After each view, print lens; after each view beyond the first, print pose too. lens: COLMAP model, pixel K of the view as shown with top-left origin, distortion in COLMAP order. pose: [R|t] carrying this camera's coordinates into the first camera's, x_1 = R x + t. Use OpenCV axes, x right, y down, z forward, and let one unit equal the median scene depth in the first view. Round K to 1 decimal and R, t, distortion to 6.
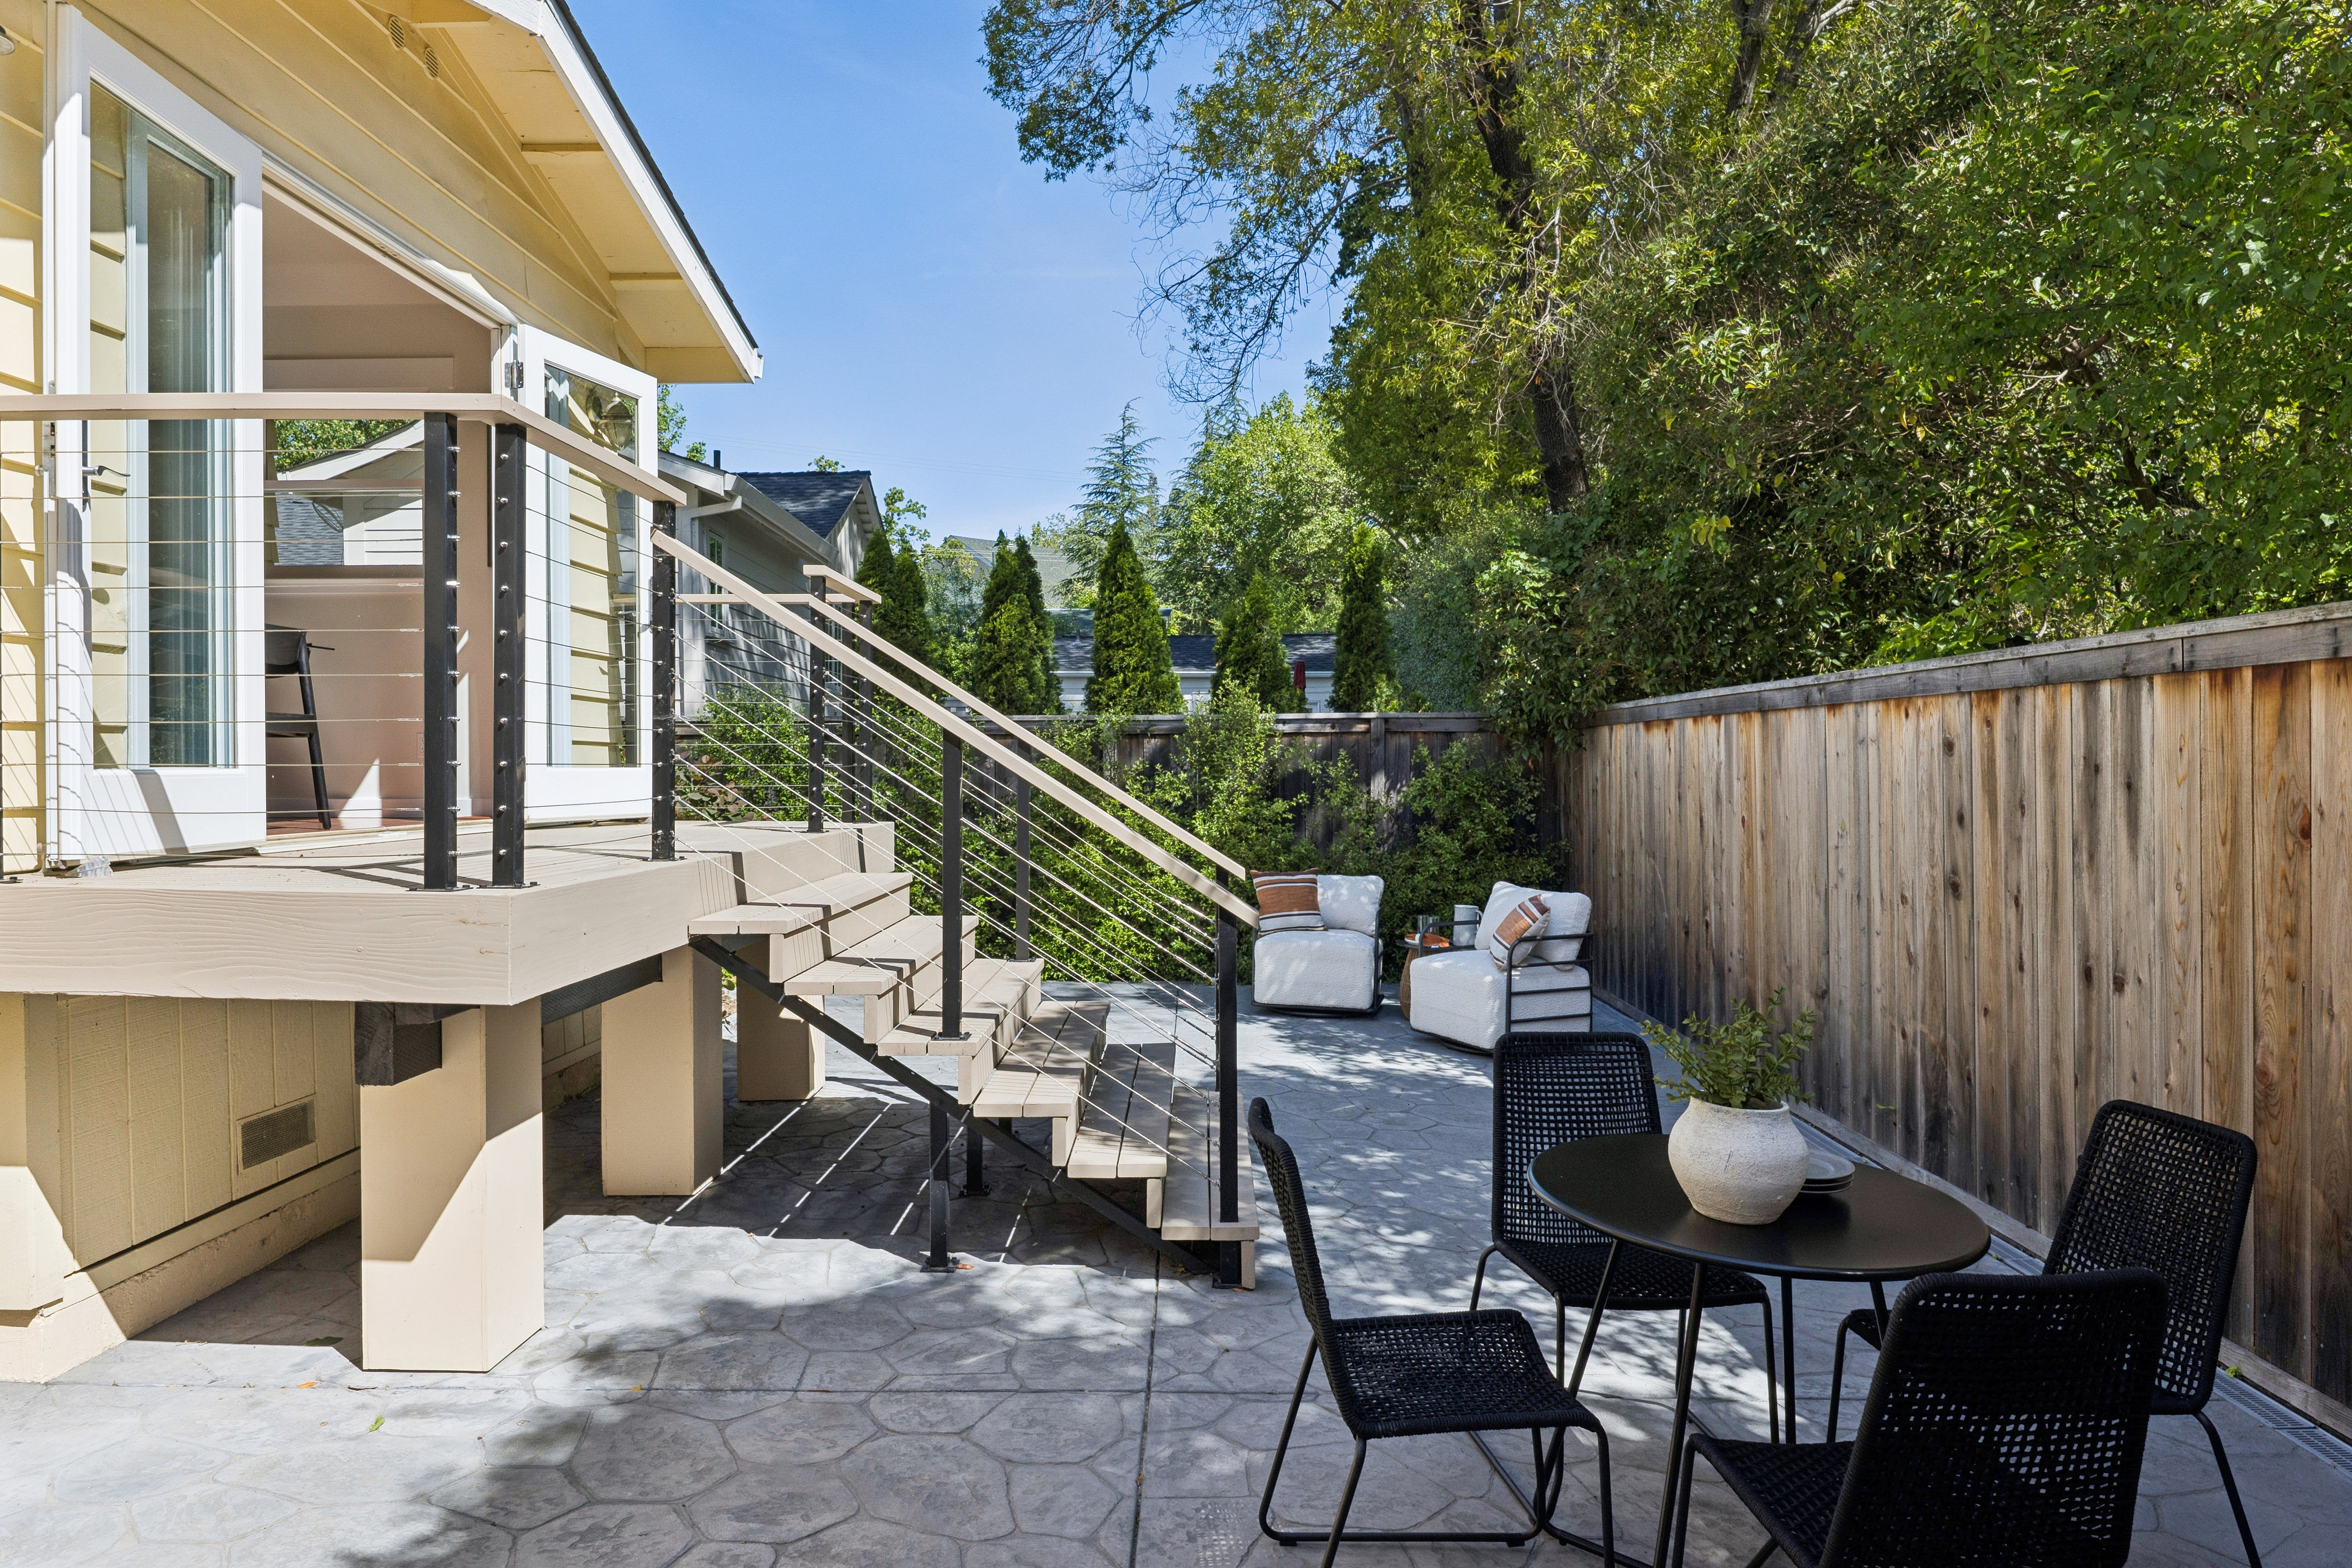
lens RADIAL K [[1506.8, 0, 1179.1], [0, 1506.8, 776.5], [0, 0, 1]] dist [-0.024232, -0.002995]
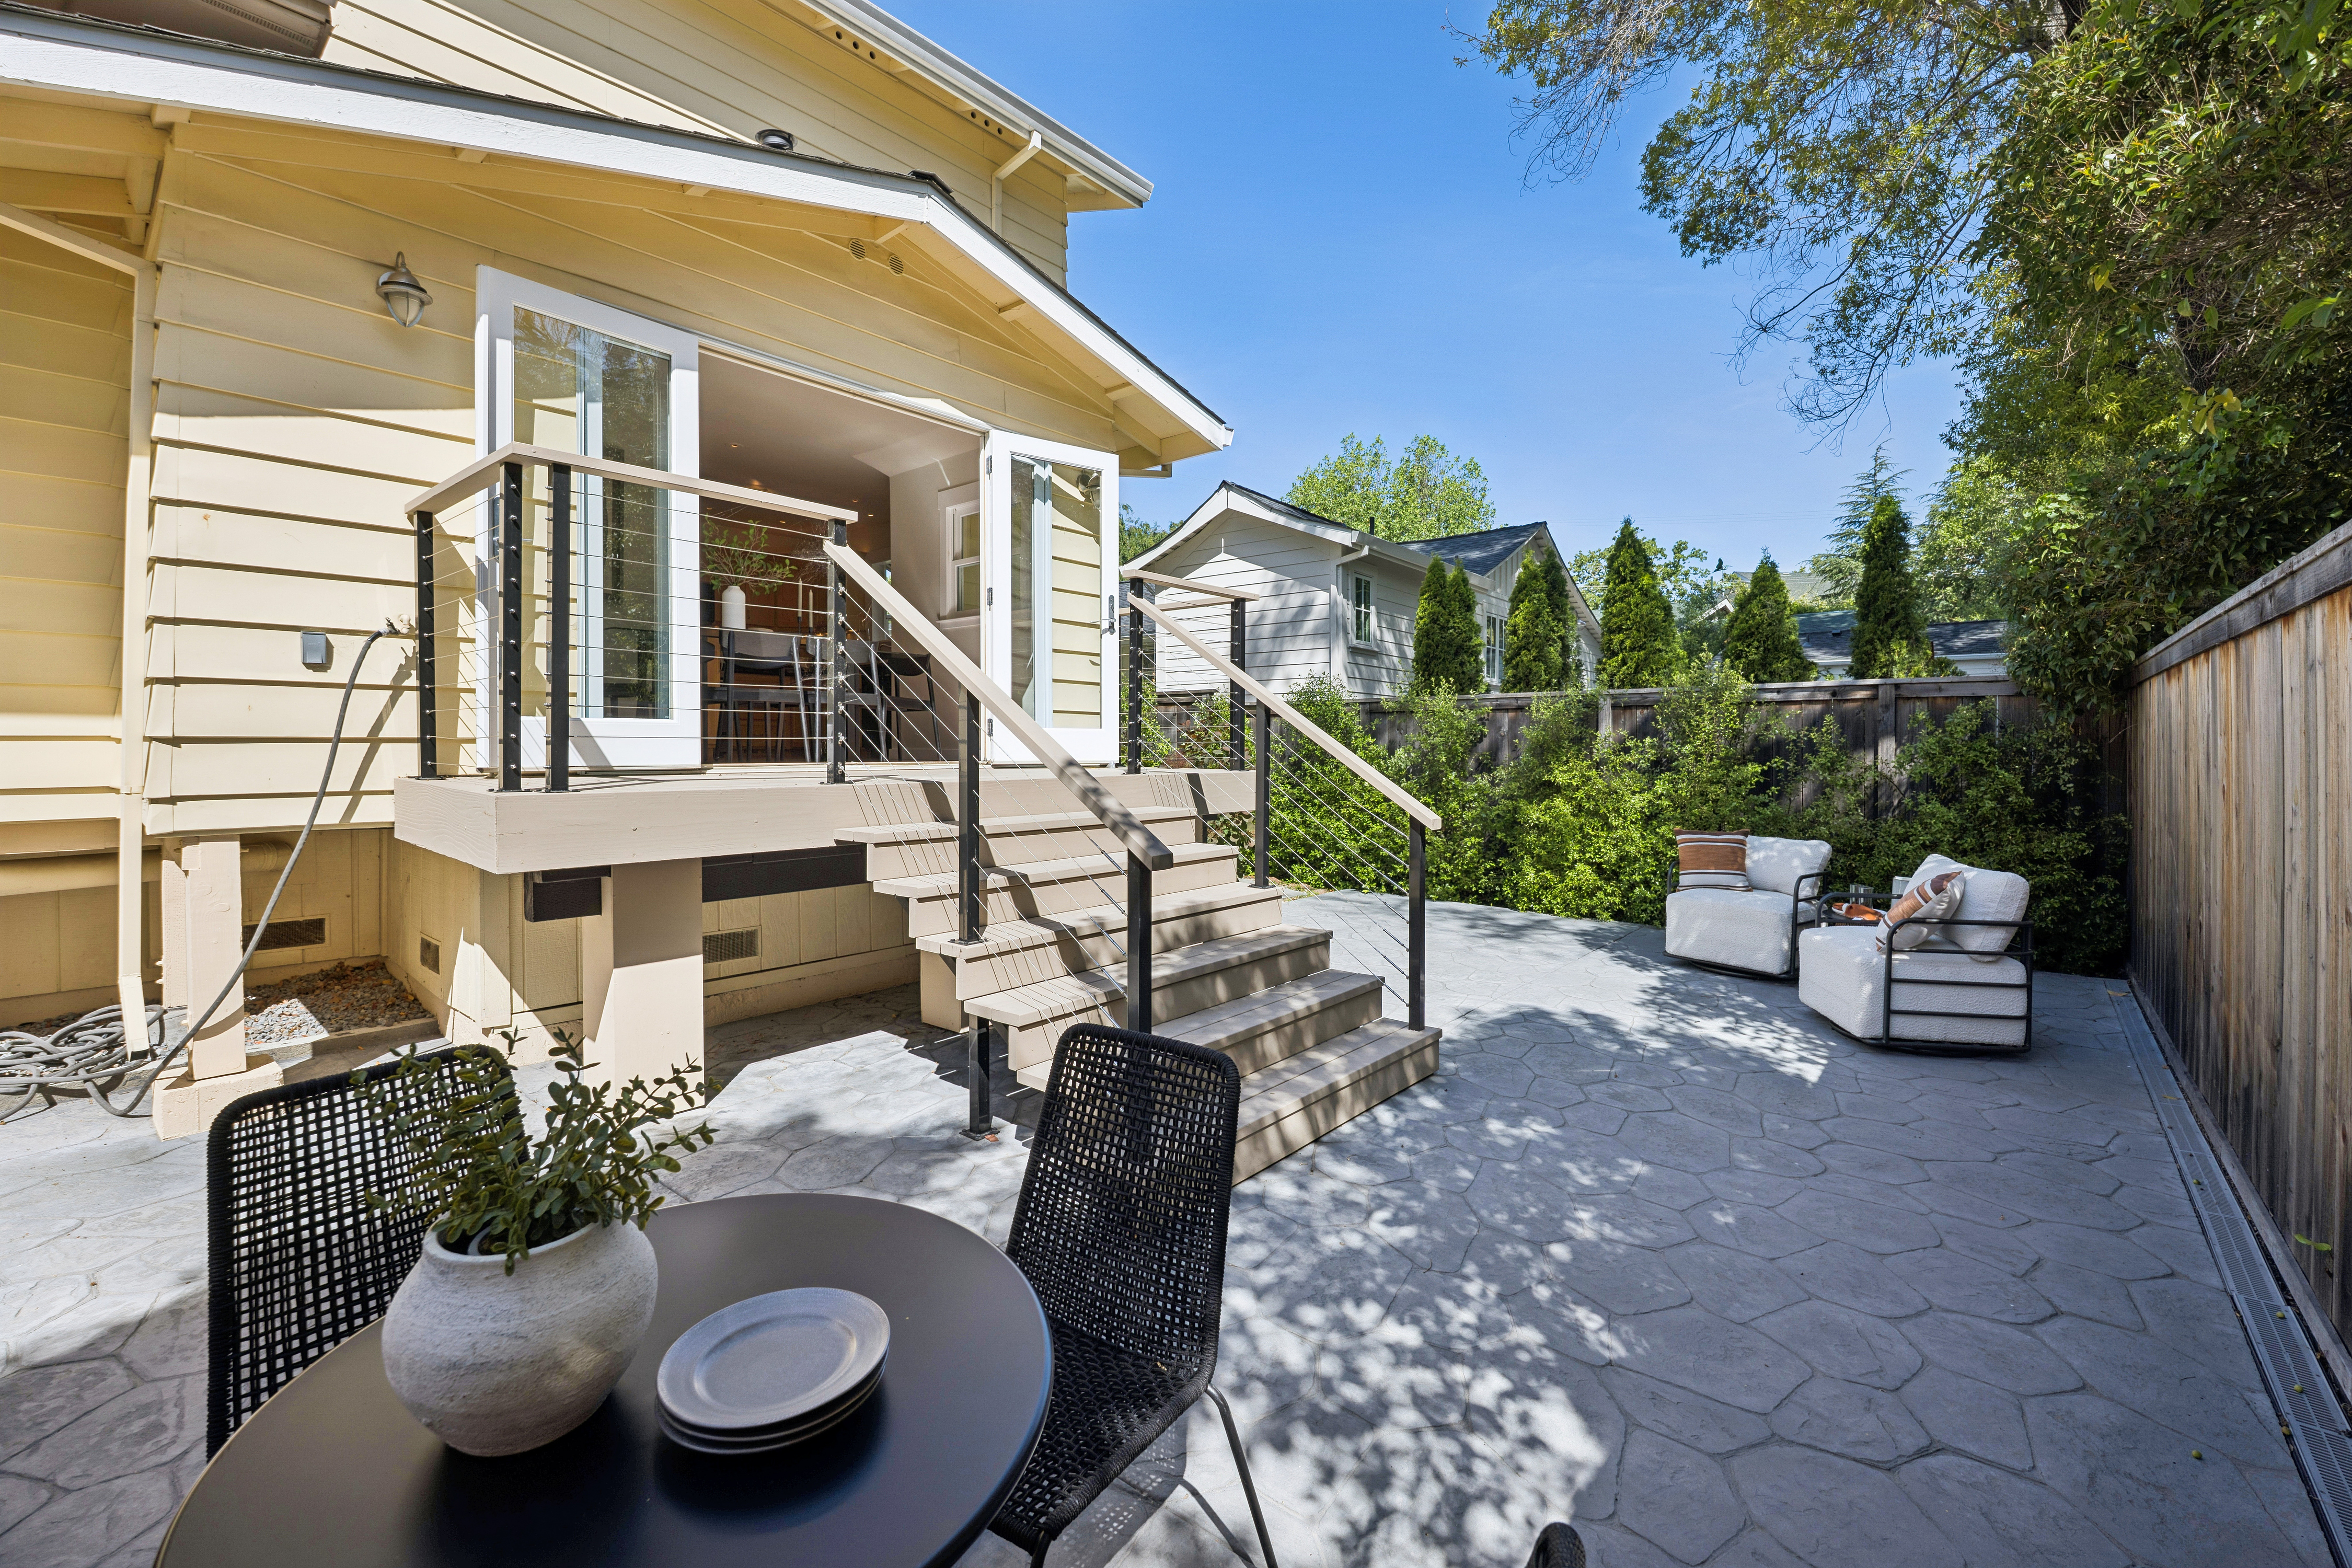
lens RADIAL K [[991.8, 0, 1182.1], [0, 991.8, 750.8], [0, 0, 1]] dist [-0.015722, -0.001559]
pose [[0.771947, 0.006332, -0.635655, 0.200983], [-0.008575, 0.999963, -0.000453, 0.010246], [0.635629, 0.005800, 0.771973, 0.216516]]
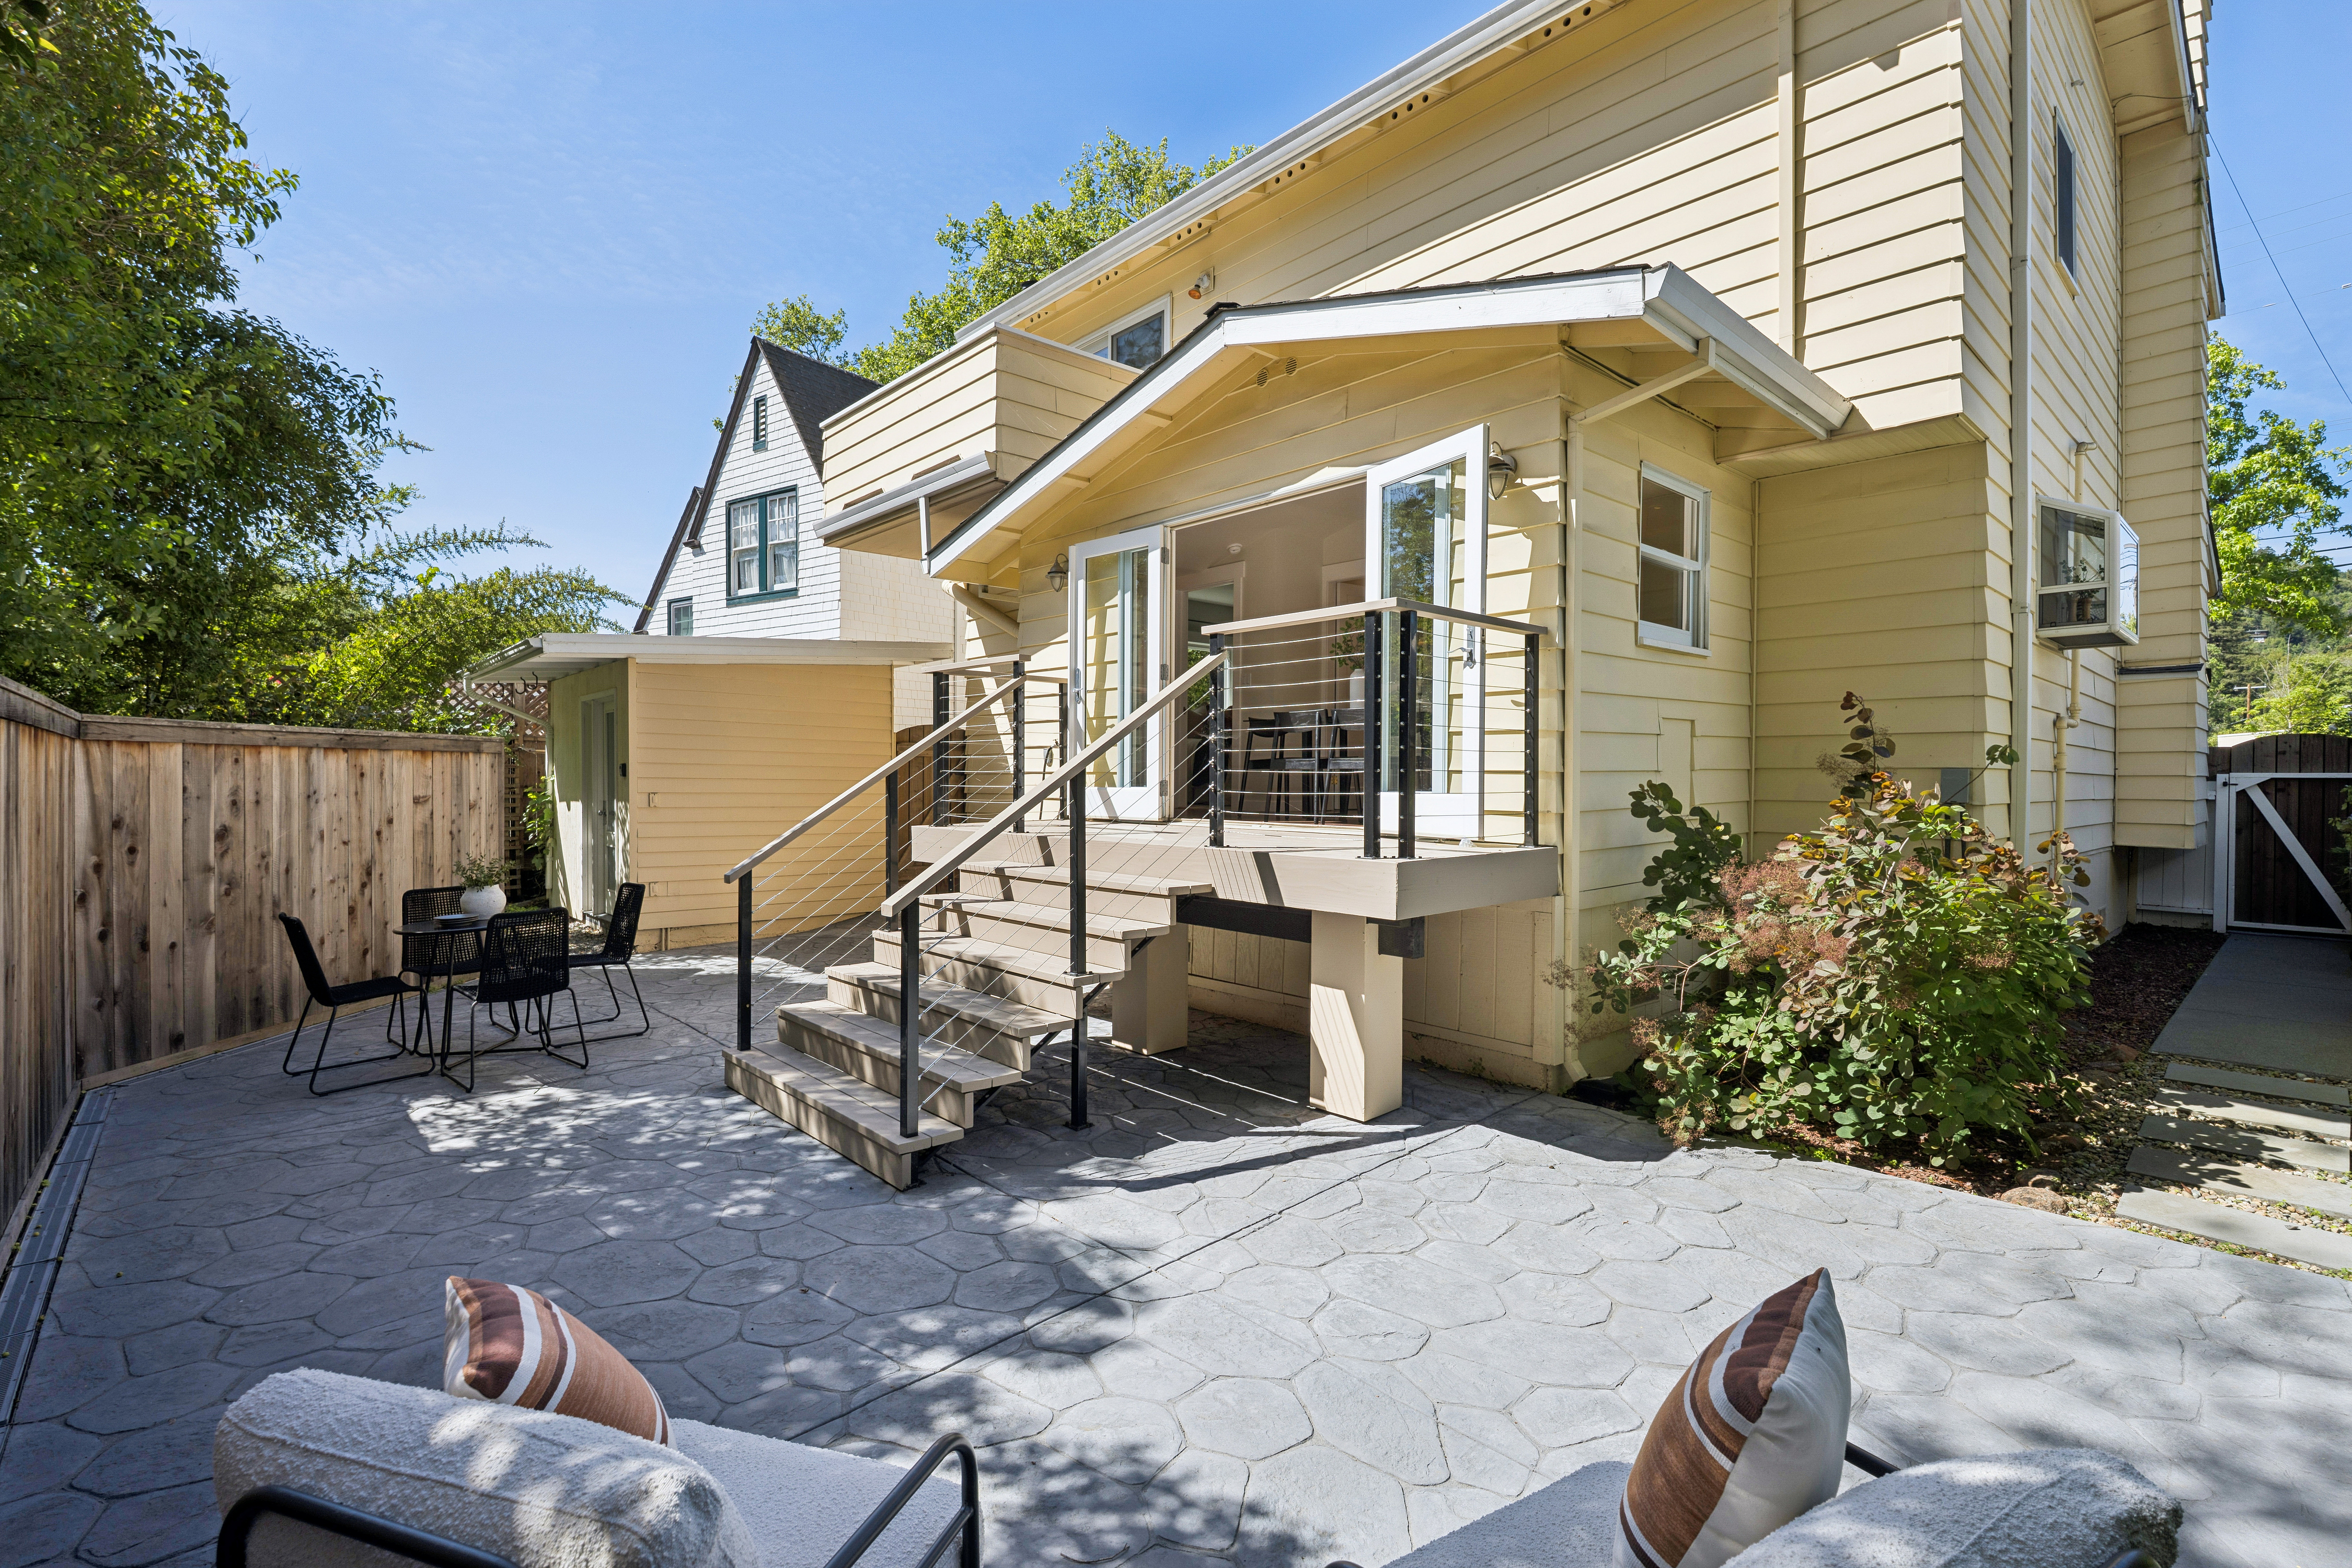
lens RADIAL K [[1070.0, 0, 1173.6], [0, 1070.0, 780.0], [0, 0, 1]] dist [-0.003604, -0.000260]
pose [[-0.730324, -0.000127, -0.683101, 0.222448], [-0.004705, 0.999977, 0.004843, -0.011390], [0.683085, 0.006751, -0.730308, 0.976803]]
